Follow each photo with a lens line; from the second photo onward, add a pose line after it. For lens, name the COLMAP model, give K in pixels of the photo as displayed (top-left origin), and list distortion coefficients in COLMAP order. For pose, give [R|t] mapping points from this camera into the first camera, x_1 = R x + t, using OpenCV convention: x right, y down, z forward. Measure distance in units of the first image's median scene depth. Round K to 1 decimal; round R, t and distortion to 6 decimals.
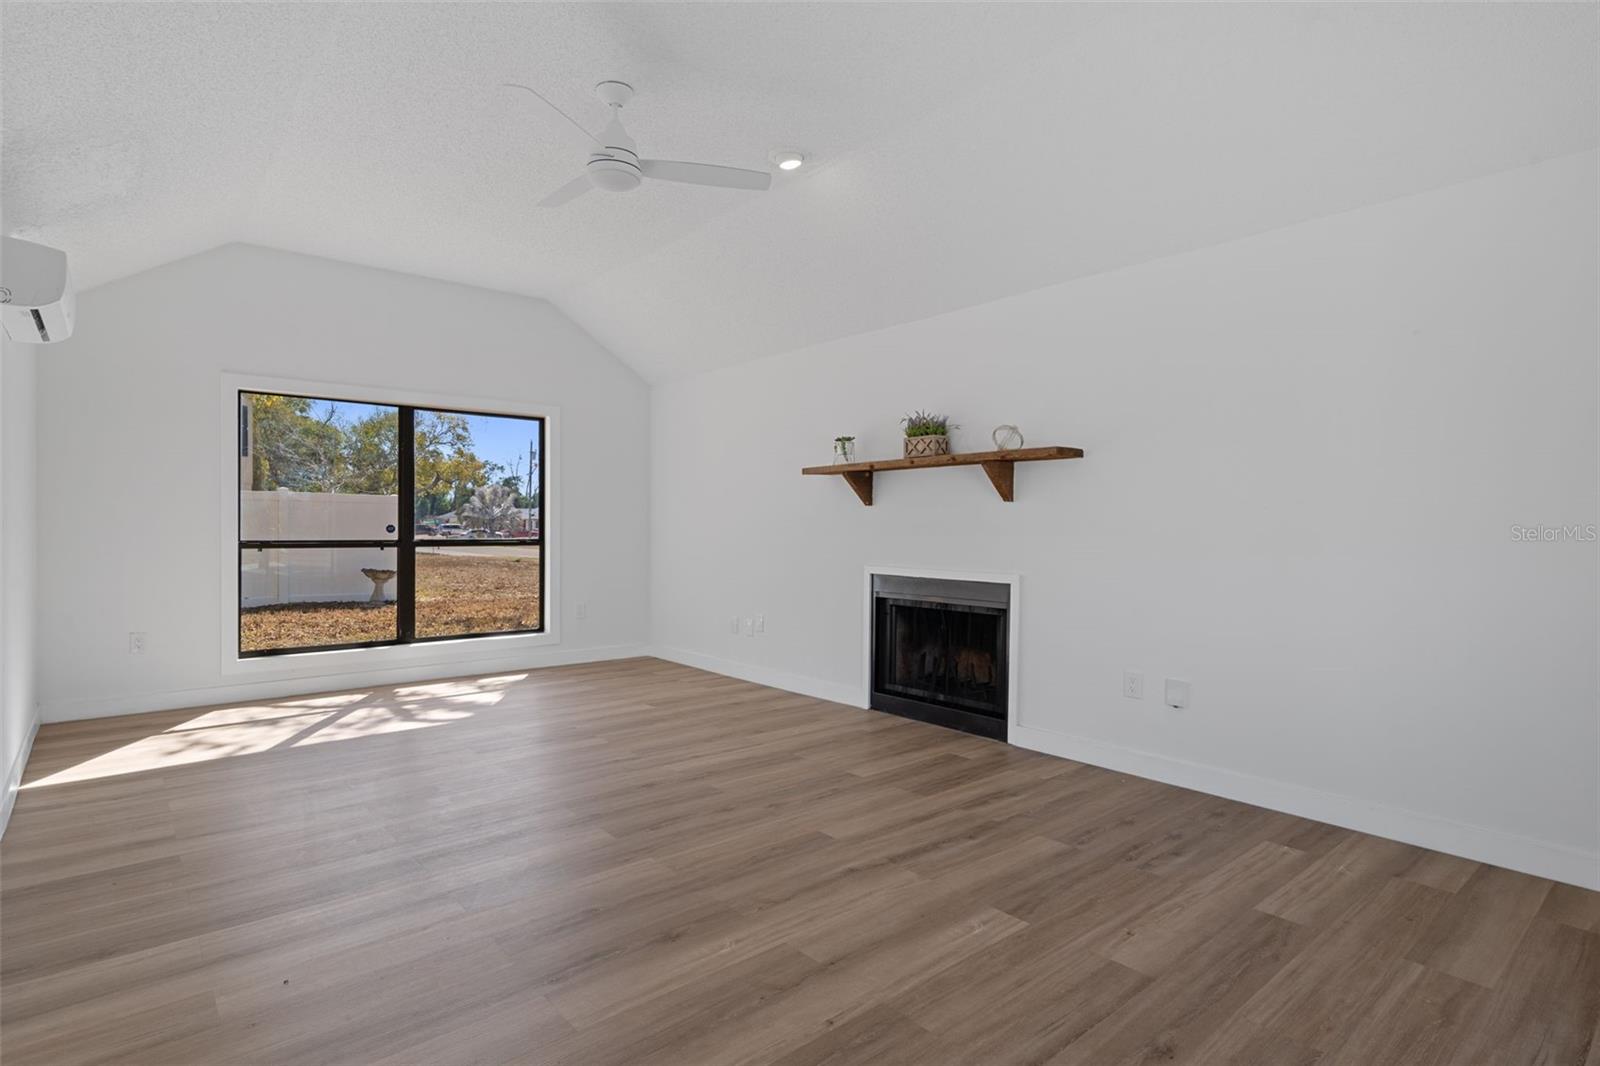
lens RADIAL K [[839.9, 0, 799.1], [0, 839.9, 529.0], [0, 0, 1]] dist [0.000301, 0.000066]
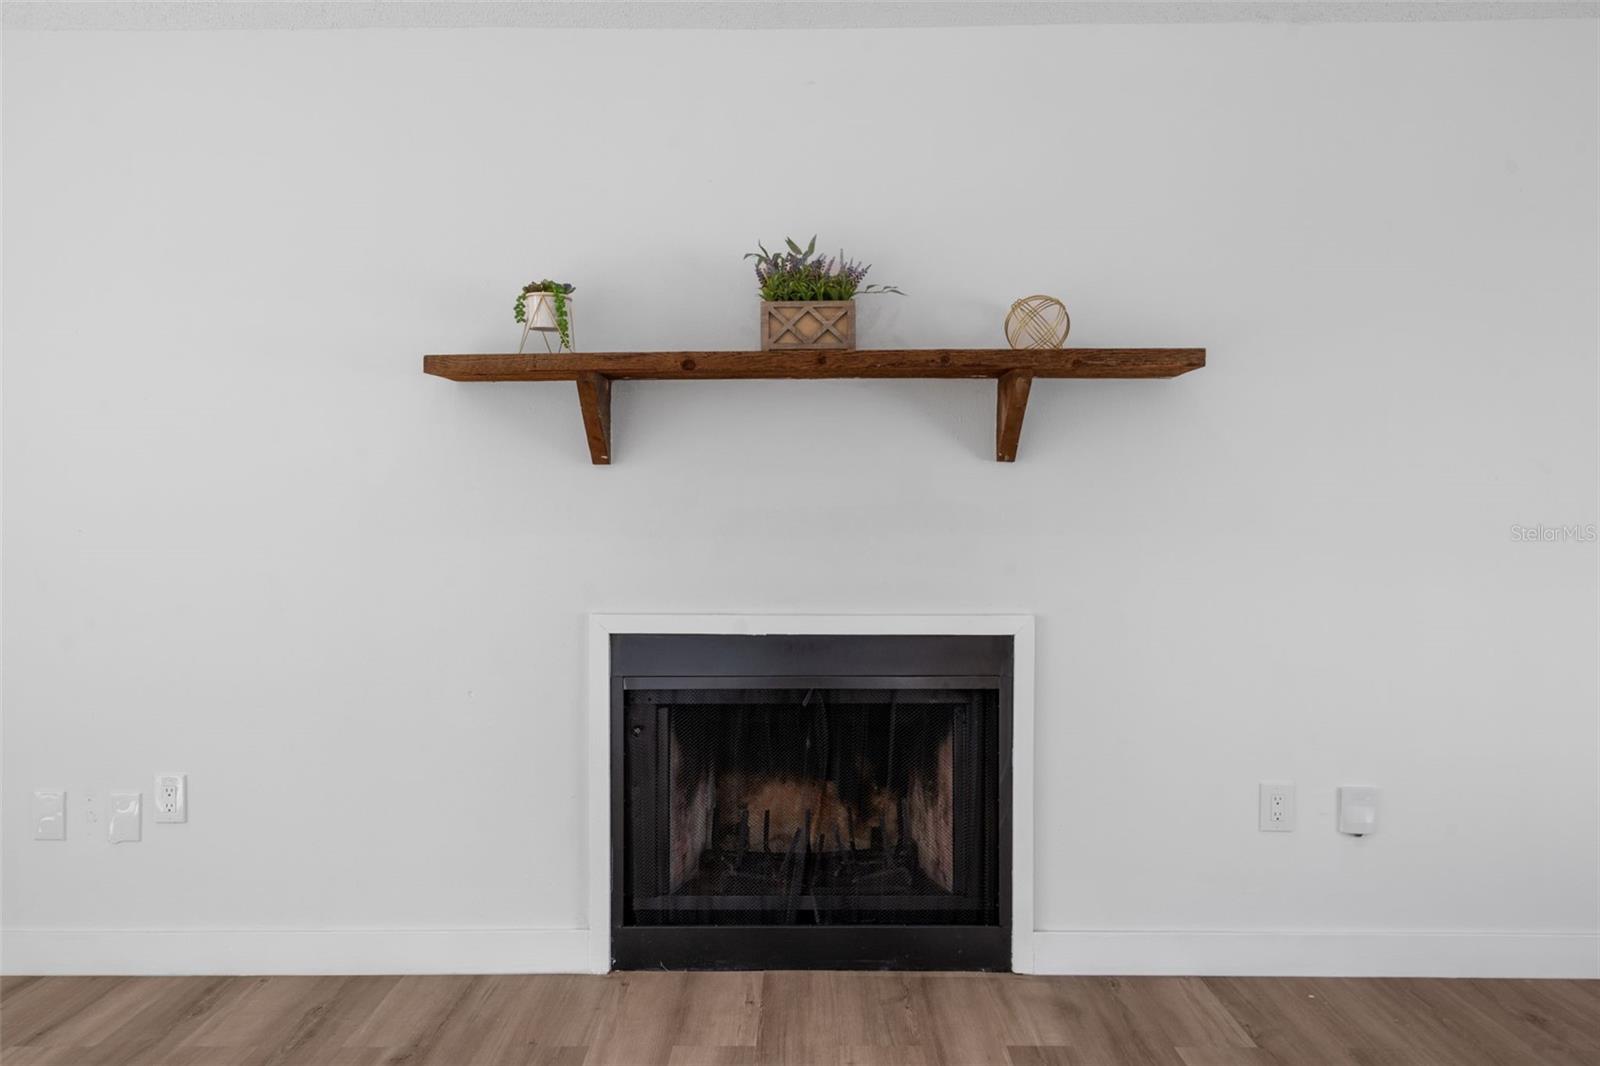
lens RADIAL K [[1164.4, 0, 800.4], [0, 1164.4, 533.4], [0, 0, 1]] dist [0.012725, -0.000352]
pose [[0.659762, -0.024687, 0.751069, -0.292731], [0.012124, 0.999680, 0.022208, -0.006757], [-0.751376, -0.005546, 0.659850, 0.612214]]
